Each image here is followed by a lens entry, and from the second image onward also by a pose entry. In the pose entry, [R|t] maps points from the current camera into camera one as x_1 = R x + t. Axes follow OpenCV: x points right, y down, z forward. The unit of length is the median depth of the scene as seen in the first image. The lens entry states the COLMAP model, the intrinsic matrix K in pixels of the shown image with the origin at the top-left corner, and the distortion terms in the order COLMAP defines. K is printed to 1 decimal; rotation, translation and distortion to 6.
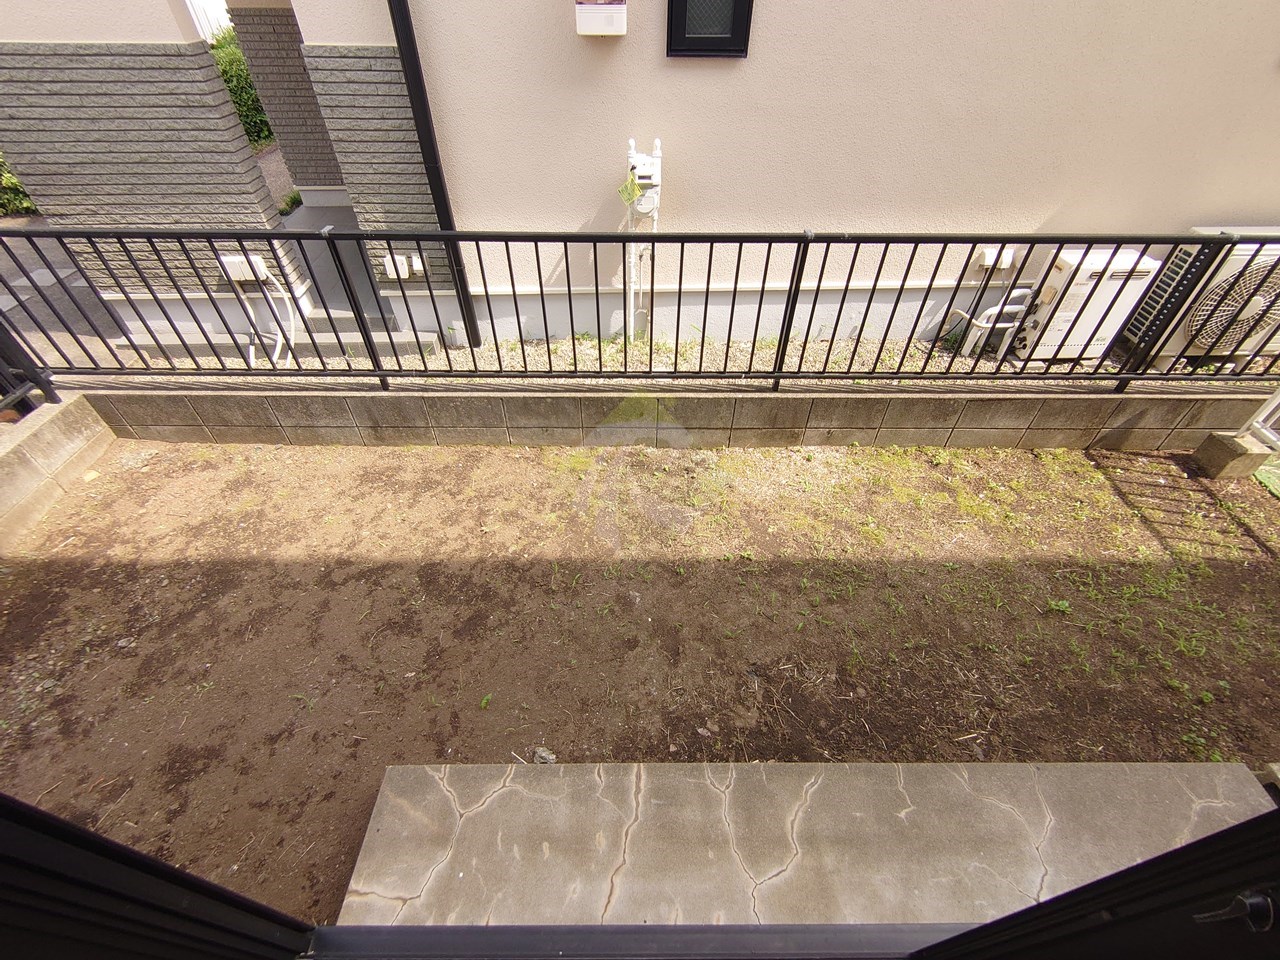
lens RADIAL K [[548.8, 0, 639.8], [0, 548.8, 479.1], [0, 0, 1]] dist [0.001488, -0.000658]
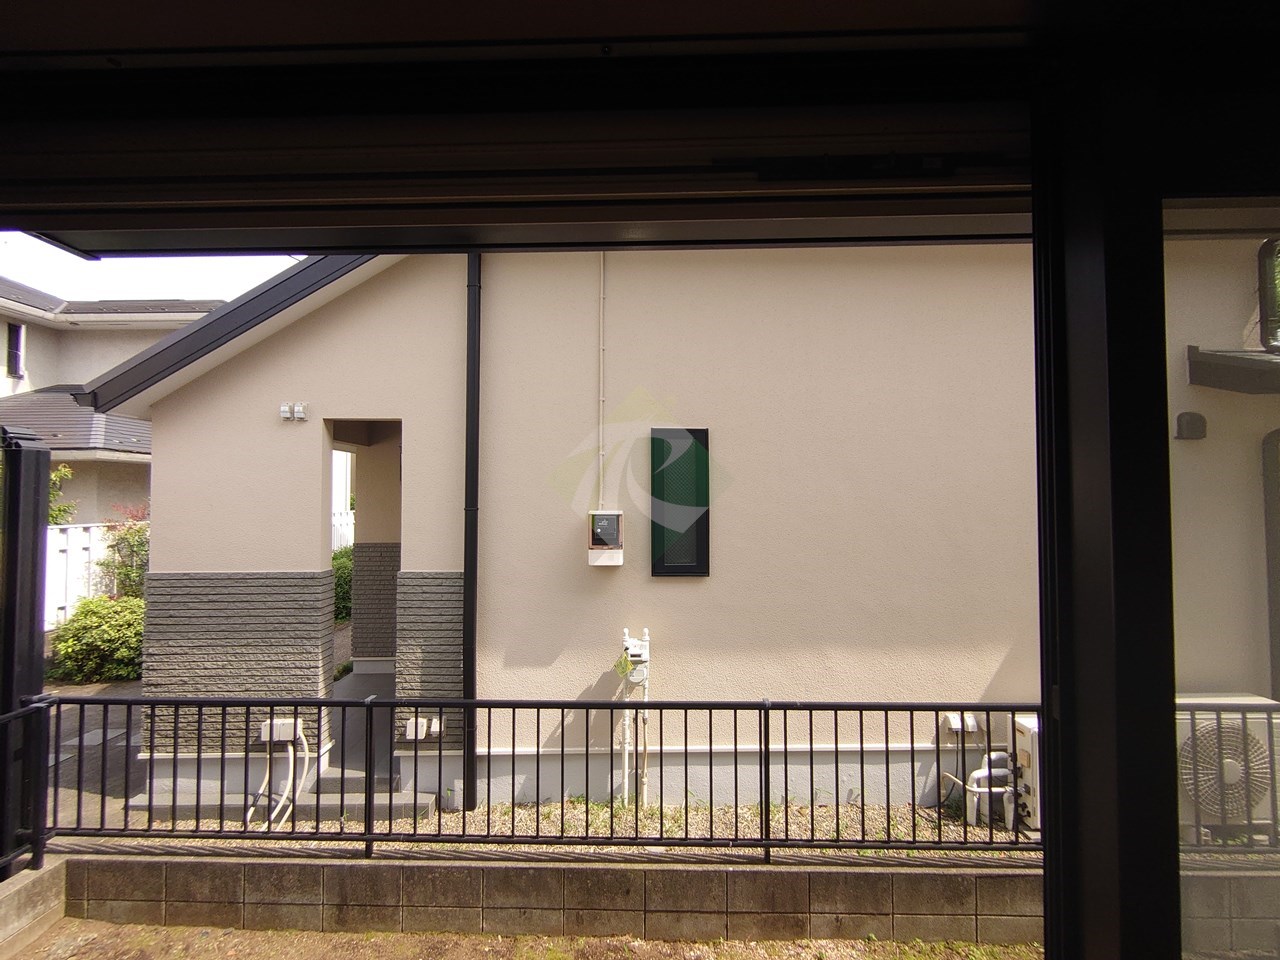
lens RADIAL K [[548.8, 0, 641.0], [0, 548.8, 482.2], [0, 0, 1]] dist [0.001488, -0.000658]
pose [[0.999480, -0.011296, -0.030205, 0.062869], [-0.013428, 0.705793, -0.708291, 0.052584], [0.029320, 0.708328, 0.705274, -0.154308]]
